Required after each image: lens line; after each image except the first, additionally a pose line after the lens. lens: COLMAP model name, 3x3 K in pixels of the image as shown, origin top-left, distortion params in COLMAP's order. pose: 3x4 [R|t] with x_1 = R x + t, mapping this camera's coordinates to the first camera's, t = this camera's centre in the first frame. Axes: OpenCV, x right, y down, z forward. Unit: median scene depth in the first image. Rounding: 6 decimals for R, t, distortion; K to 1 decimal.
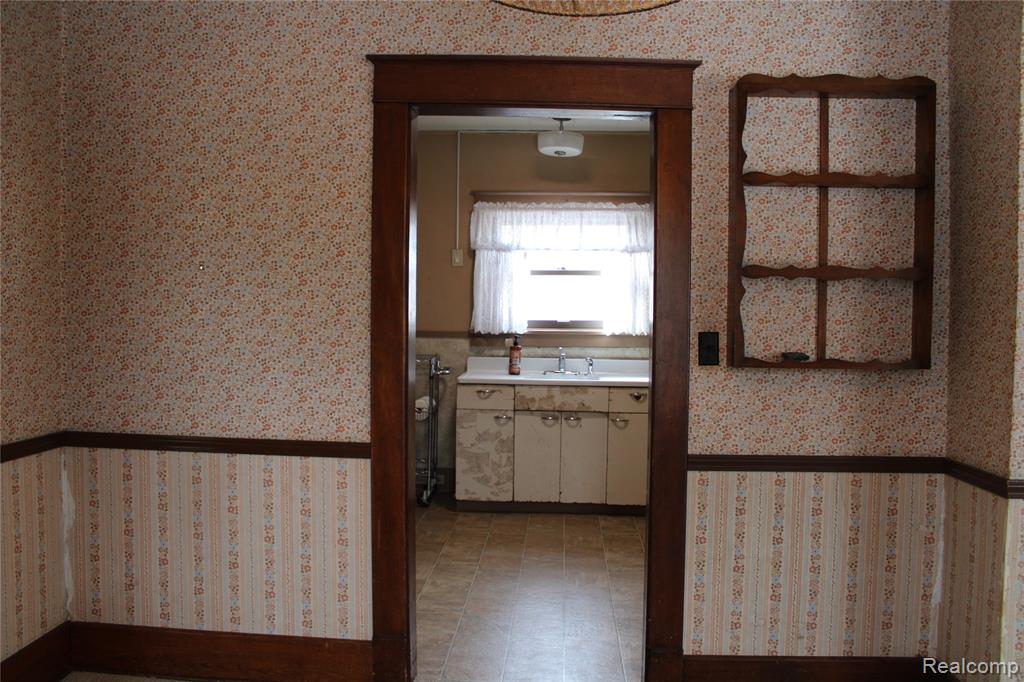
lens RADIAL K [[843.2, 0, 509.6], [0, 843.2, 346.3], [0, 0, 1]] dist [-0.122661, 0.080887]
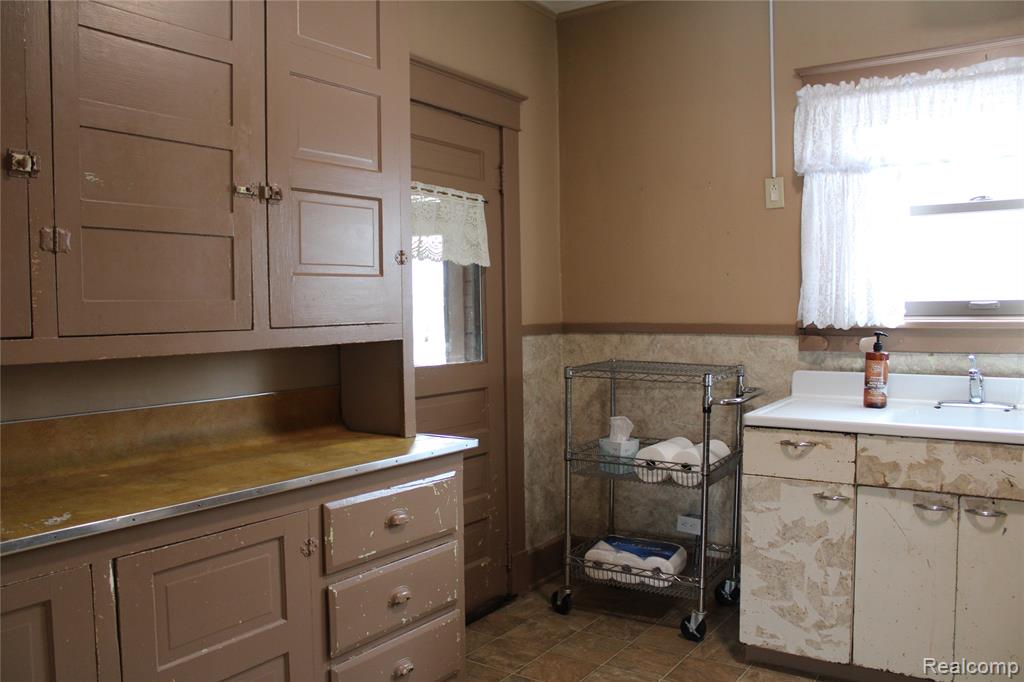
lens RADIAL K [[843.2, 0, 511.4], [0, 843.2, 342.1], [0, 0, 1]] dist [-0.122661, 0.080887]
pose [[0.852559, -0.000670, -0.522631, 0.080212], [0.006325, 0.999939, 0.009035, -0.012272], [0.522593, -0.011008, 0.852511, 0.449913]]
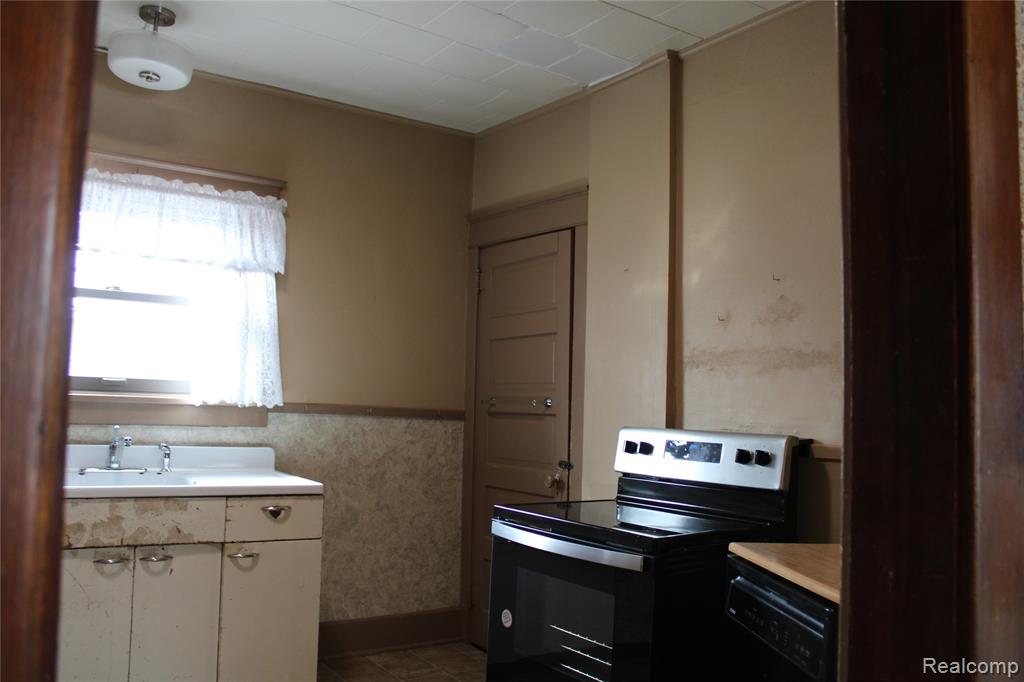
lens RADIAL K [[843.2, 0, 504.4], [0, 843.2, 347.7], [0, 0, 1]] dist [-0.122661, 0.080887]
pose [[0.787904, 0.058120, 0.613049, -0.073749], [-0.000839, 0.995636, -0.093314, 0.000867], [-0.615797, 0.073008, 0.784515, 0.410565]]
